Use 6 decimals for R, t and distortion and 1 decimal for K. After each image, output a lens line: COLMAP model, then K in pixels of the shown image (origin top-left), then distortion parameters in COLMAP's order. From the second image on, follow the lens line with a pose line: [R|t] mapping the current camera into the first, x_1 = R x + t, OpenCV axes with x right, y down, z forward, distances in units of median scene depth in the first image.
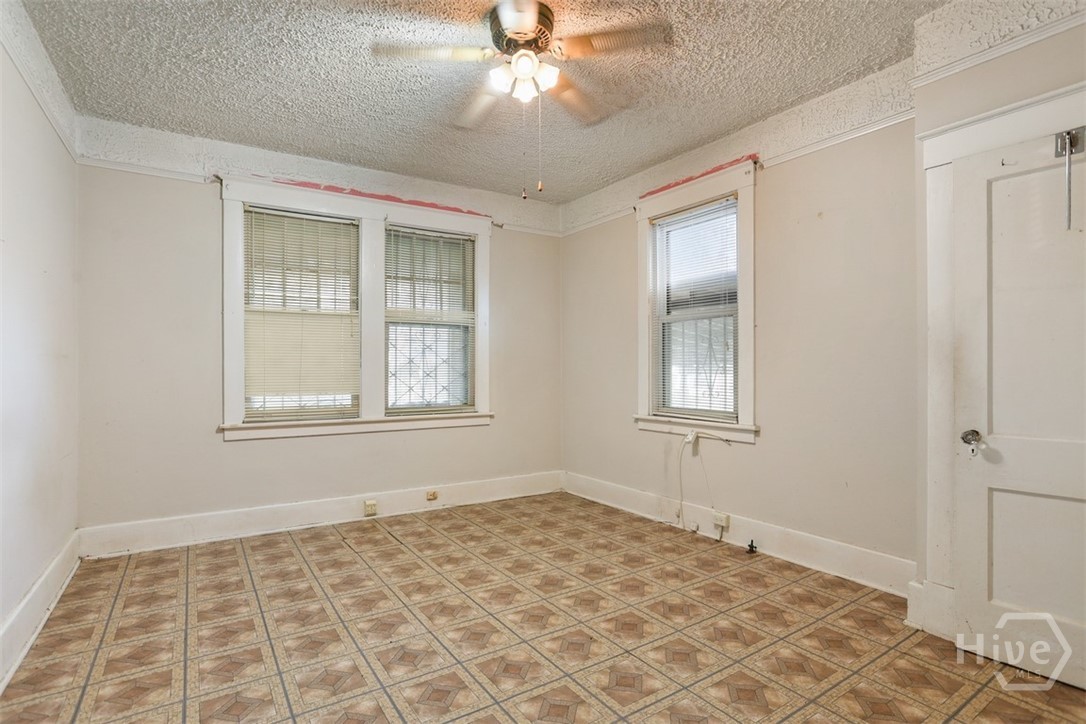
lens RADIAL K [[526.3, 0, 538.6], [0, 526.3, 355.3], [0, 0, 1]] dist [-0.062919, 0.030188]
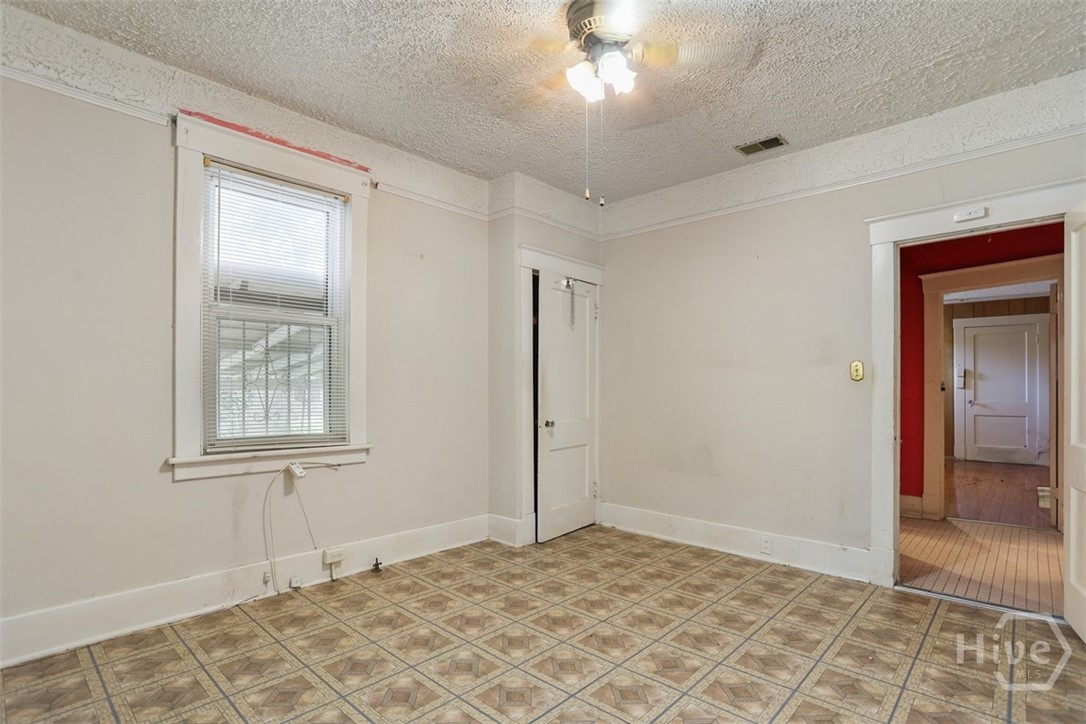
lens RADIAL K [[533.4, 0, 539.8], [0, 533.4, 373.6], [0, 0, 1]] dist [-0.061973, 0.029804]
pose [[-0.225936, 0.027357, 0.973758, -0.735404], [-0.032199, 0.998850, -0.035532, 0.031693], [-0.973610, -0.039382, -0.224796, 1.051063]]
